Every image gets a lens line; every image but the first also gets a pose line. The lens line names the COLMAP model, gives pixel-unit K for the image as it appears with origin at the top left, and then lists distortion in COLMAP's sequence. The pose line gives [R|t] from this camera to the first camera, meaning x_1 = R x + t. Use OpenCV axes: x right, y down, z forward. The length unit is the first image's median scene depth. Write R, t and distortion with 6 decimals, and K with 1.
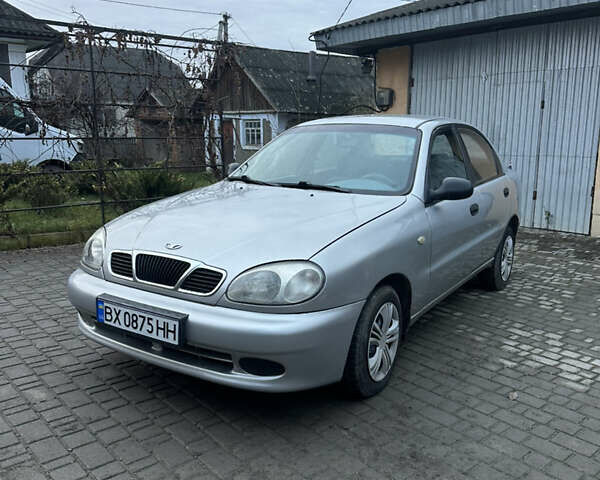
lens RADIAL K [[569.0, 0, 300.0], [0, 569.0, 240.0], [0, 0, 1]] dist [0.003859, -0.004302]
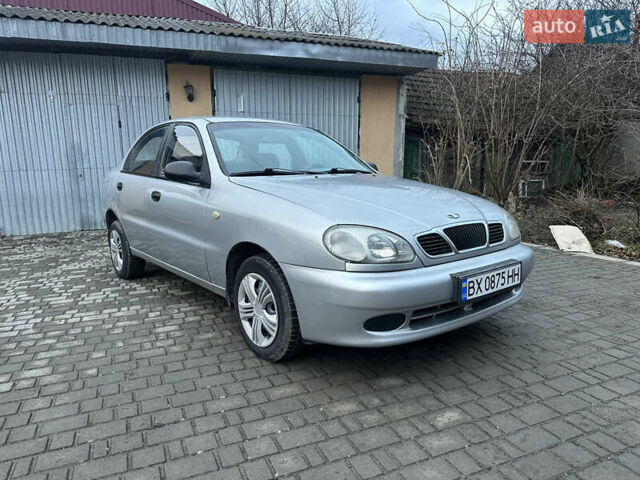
lens RADIAL K [[450.1, 0, 320.0], [0, 450.1, 240.0], [0, 0, 1]] dist [-0.004890, -0.003778]
pose [[0.303131, -0.174156, 0.936900, -0.907624], [0.188741, 0.974654, 0.120108, -0.078602], [-0.934071, 0.140423, 0.328318, 0.772129]]
